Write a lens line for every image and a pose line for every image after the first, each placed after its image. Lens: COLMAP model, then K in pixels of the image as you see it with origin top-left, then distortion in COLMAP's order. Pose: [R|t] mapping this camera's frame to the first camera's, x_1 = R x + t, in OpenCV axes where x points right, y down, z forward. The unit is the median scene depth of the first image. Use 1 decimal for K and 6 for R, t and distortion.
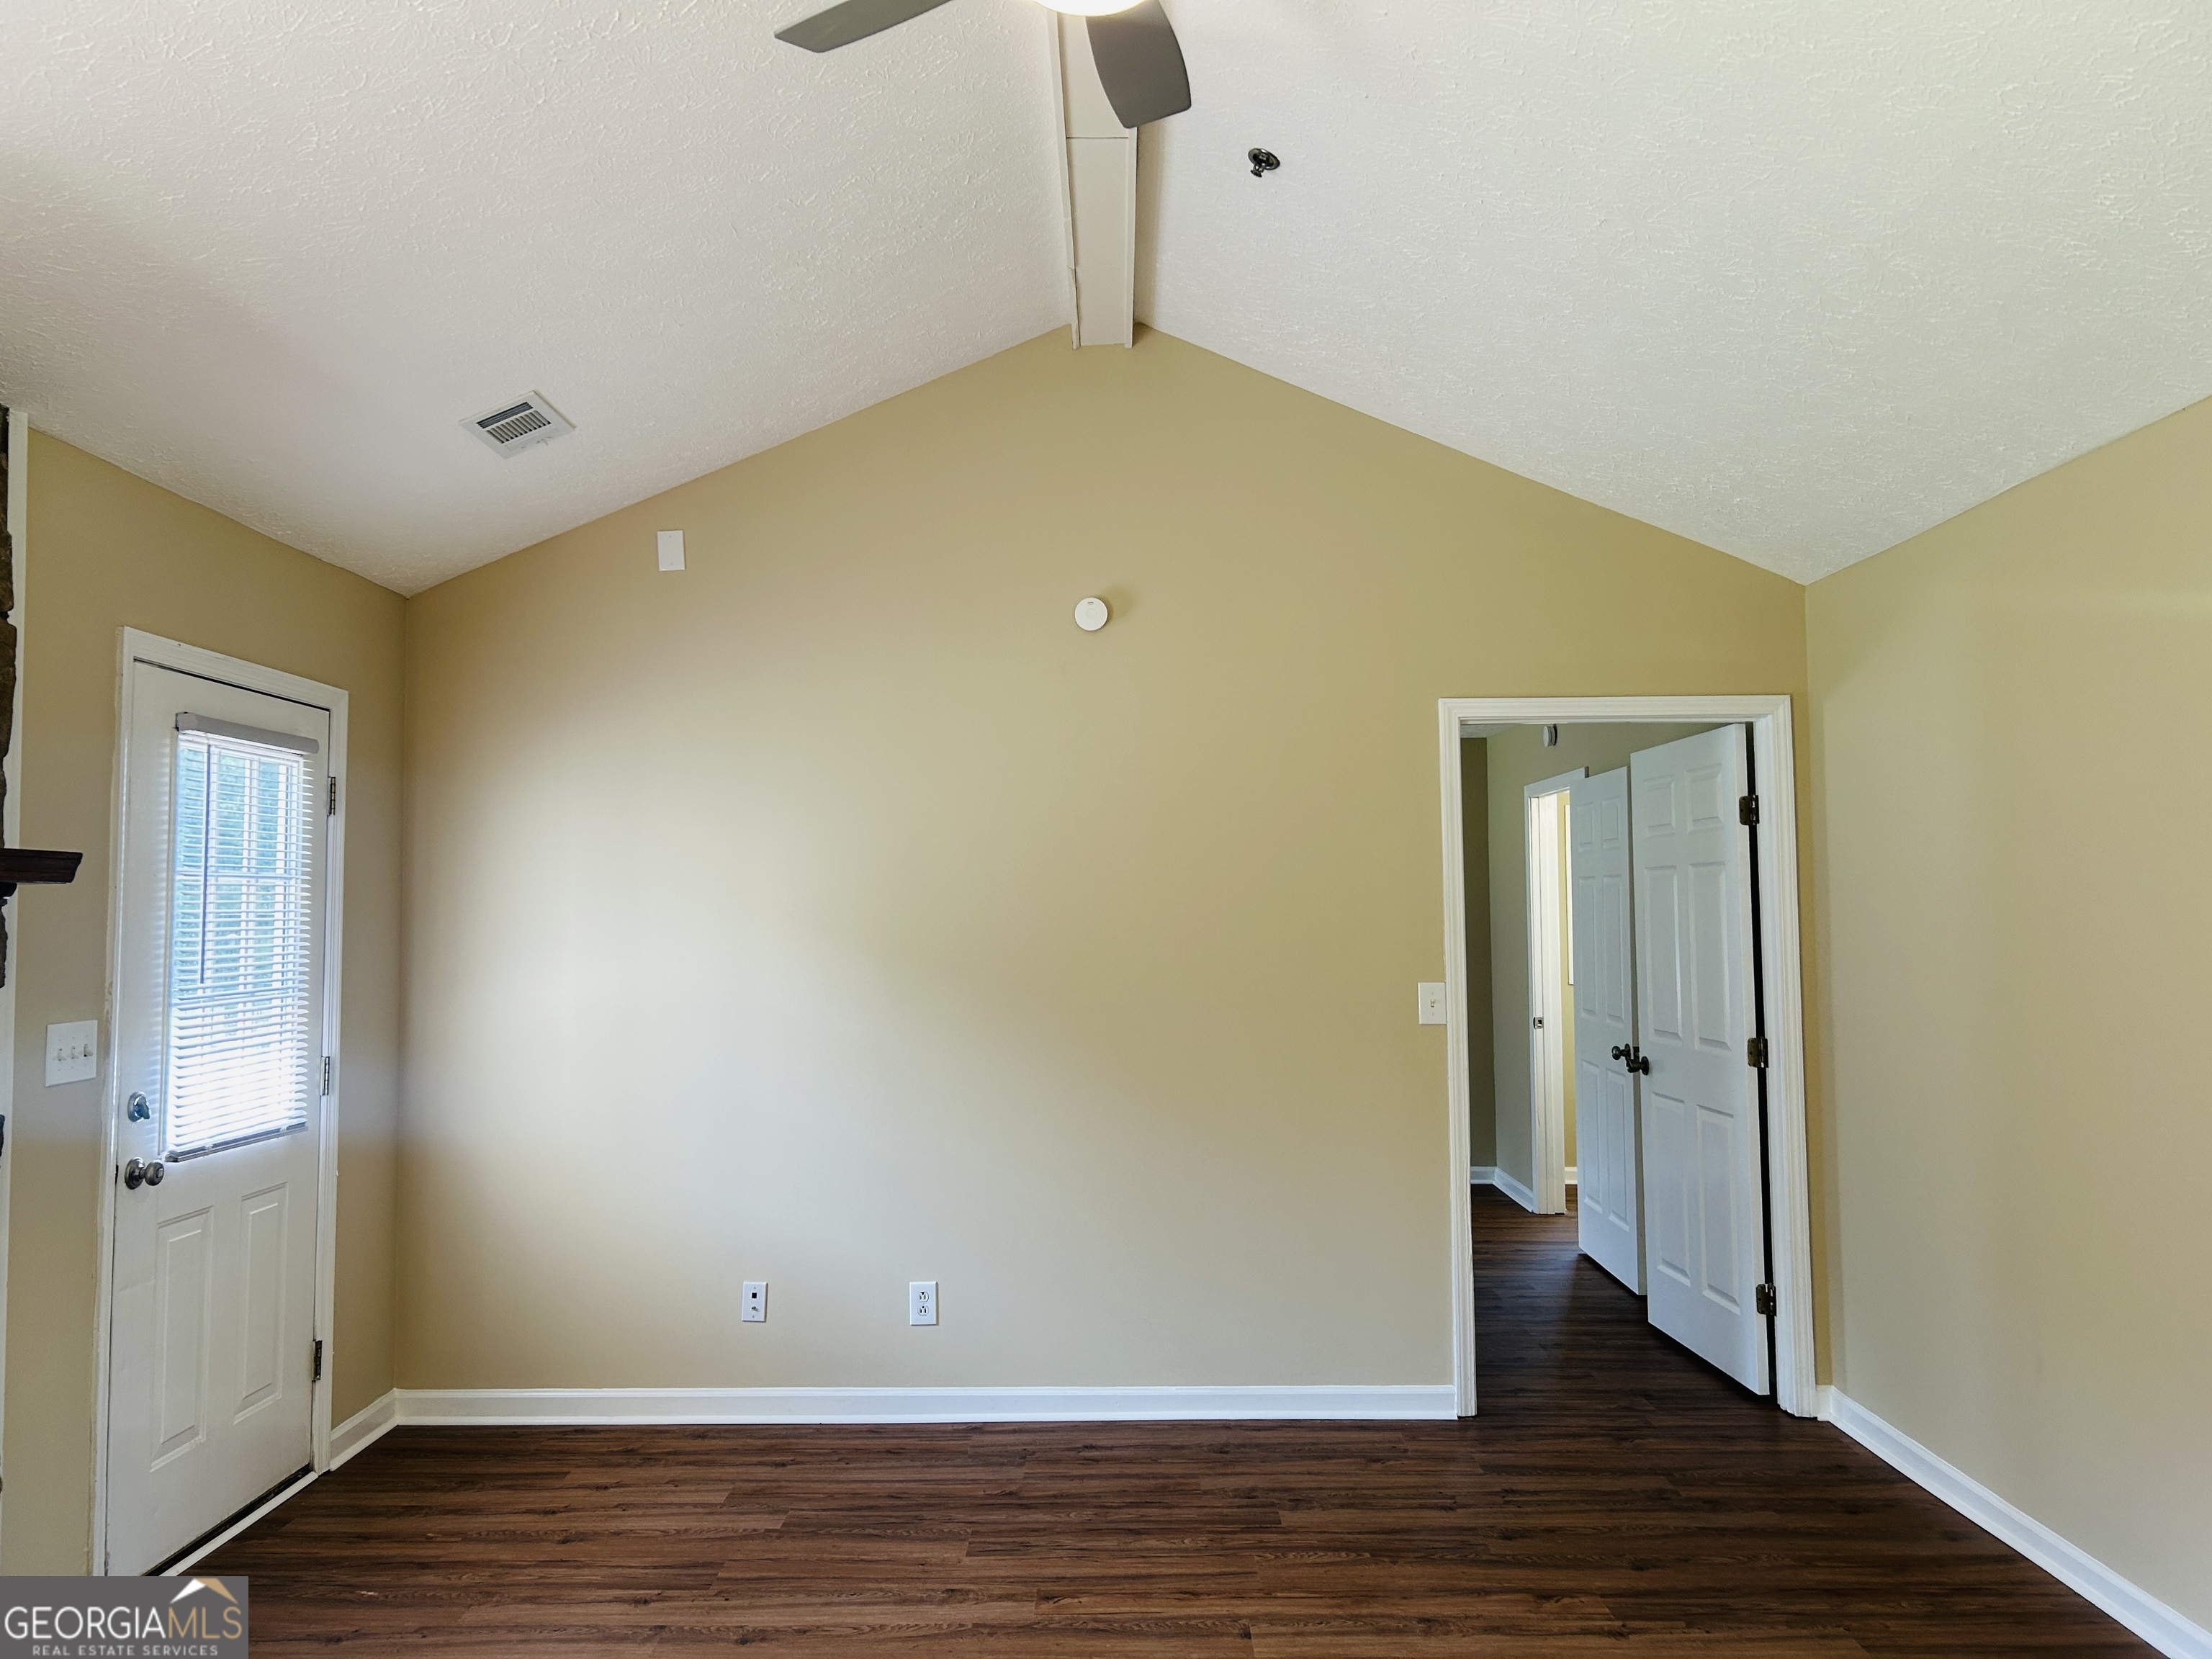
lens RADIAL K [[1668.3, 0, 1103.5], [0, 1668.3, 819.2], [0, 0, 1]] dist [0.045301, -0.042061]
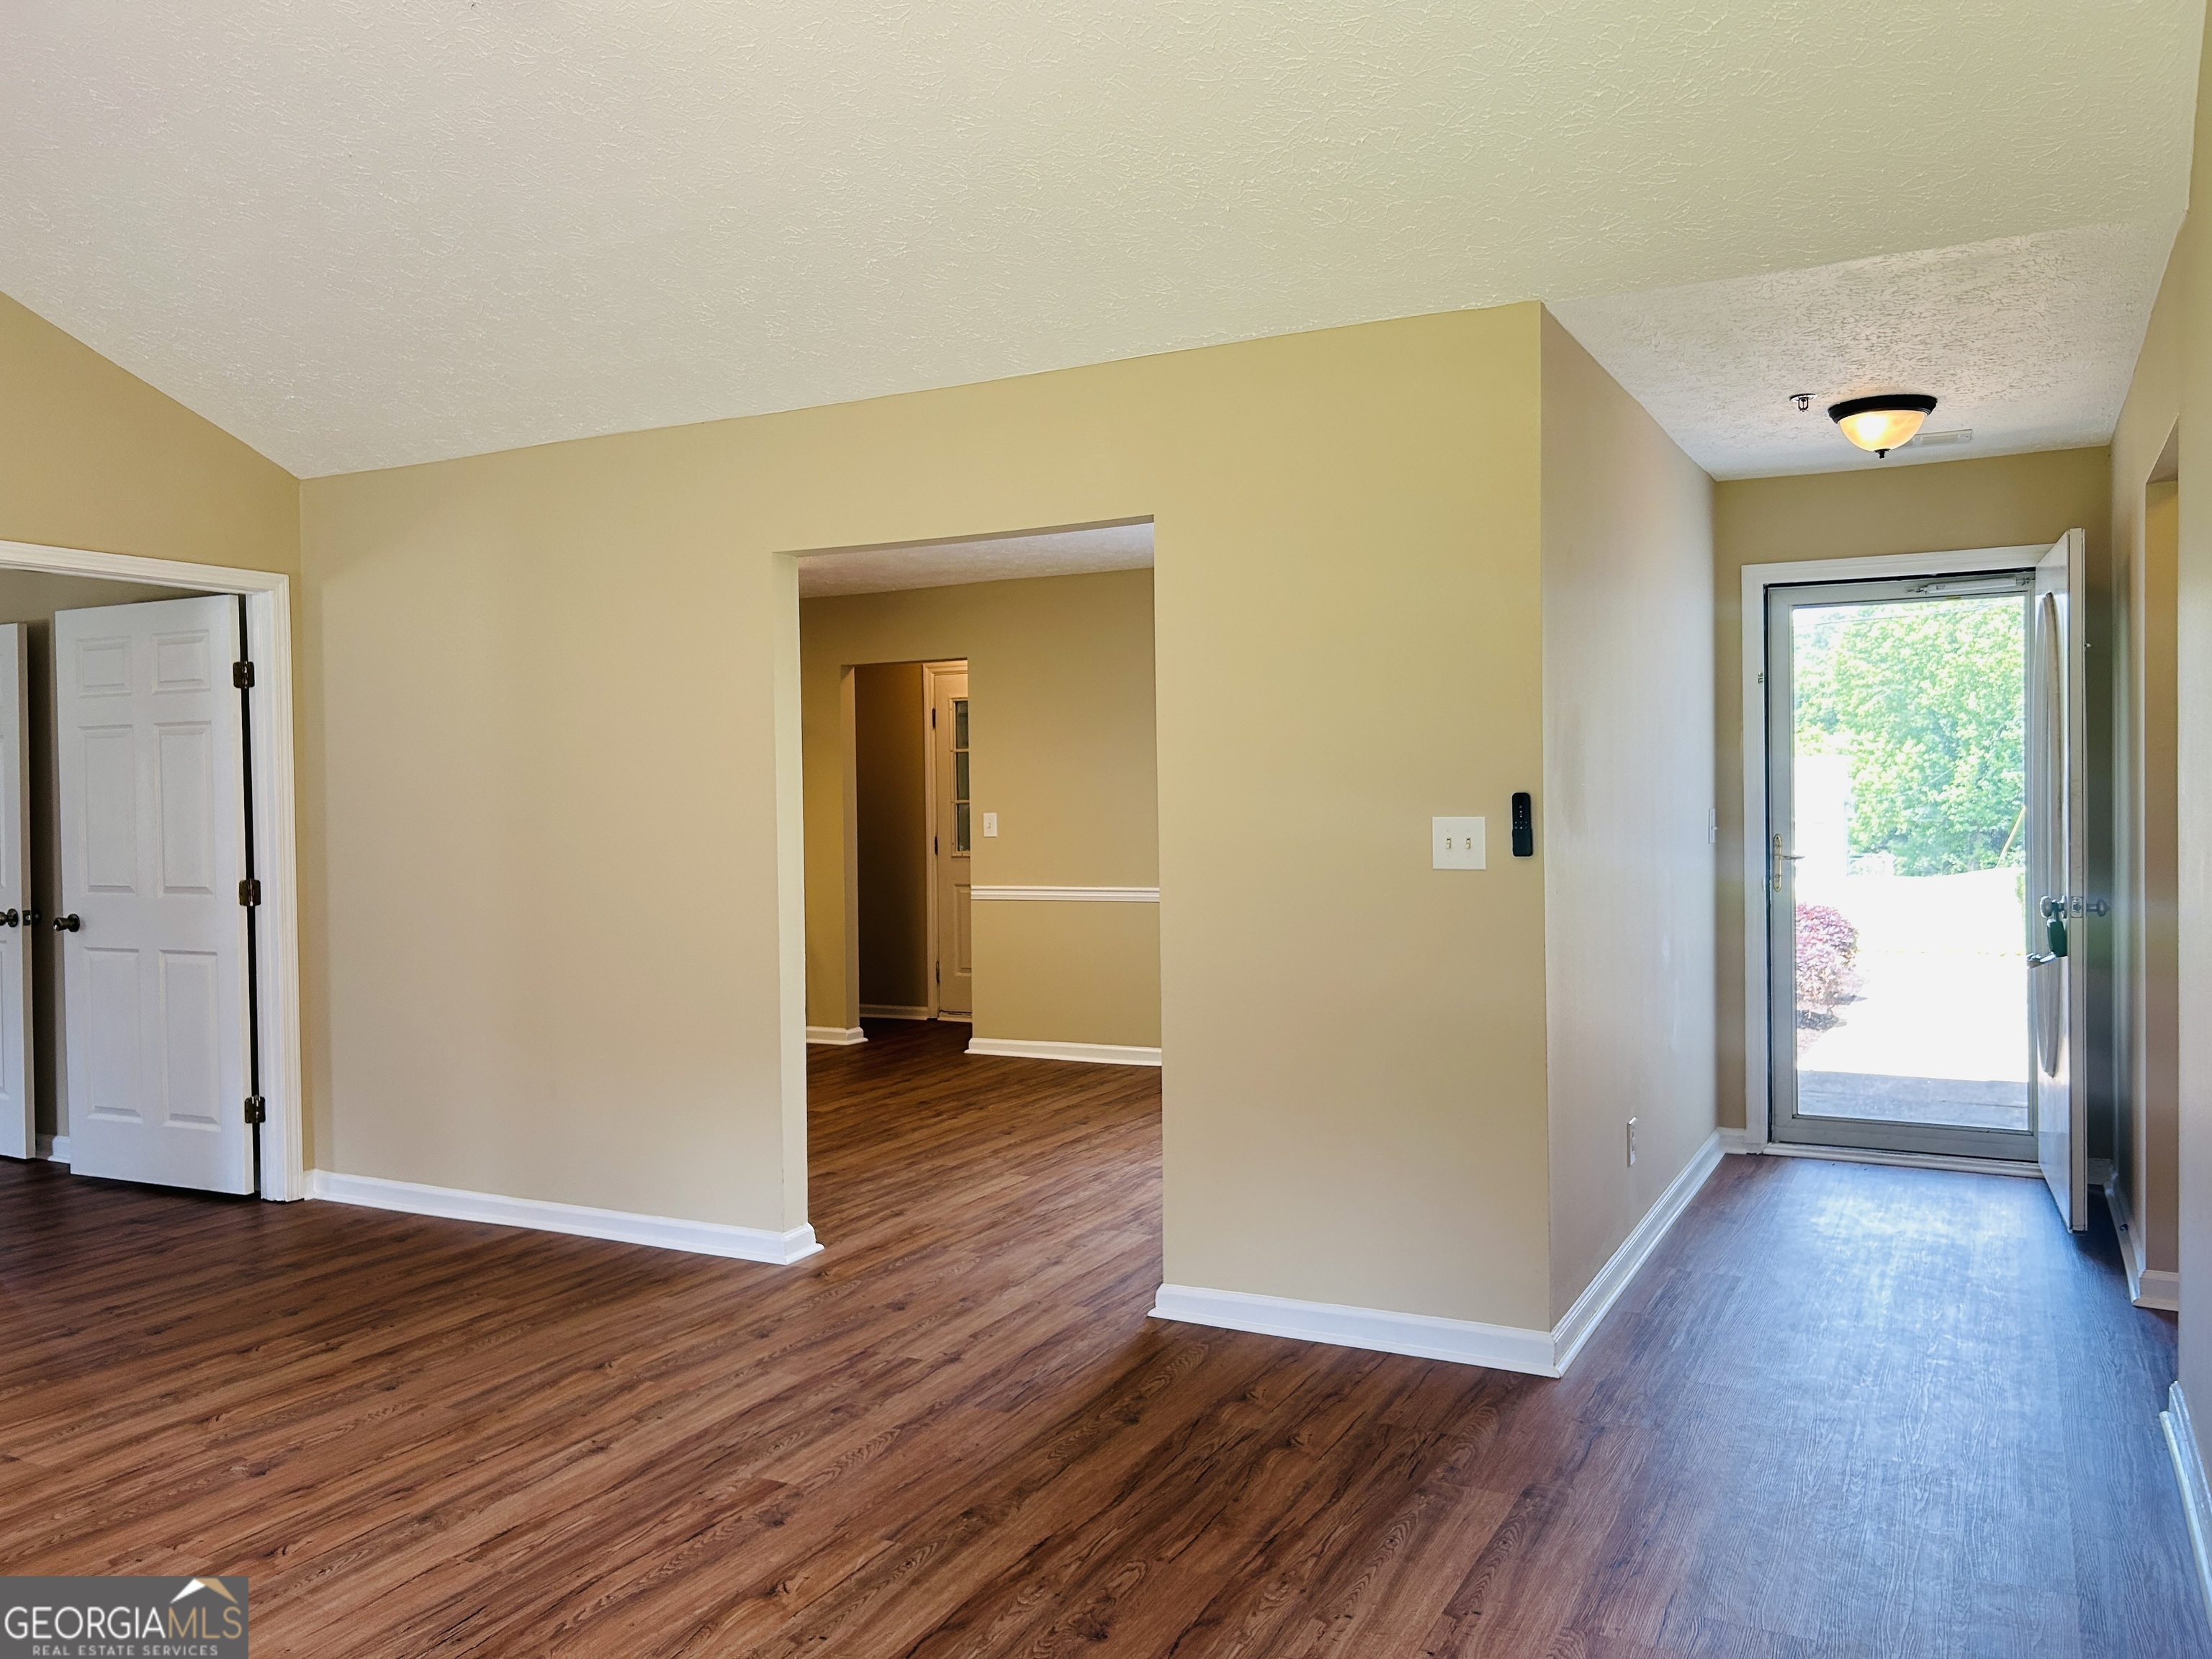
lens RADIAL K [[1668.3, 0, 1109.8], [0, 1668.3, 820.0], [0, 0, 1]] dist [0.045301, -0.042061]
pose [[0.461645, -0.014321, 0.886949, -0.401552], [-0.040726, 0.998473, 0.037319, 0.030484], [-0.886130, -0.053350, 0.460356, -0.022254]]
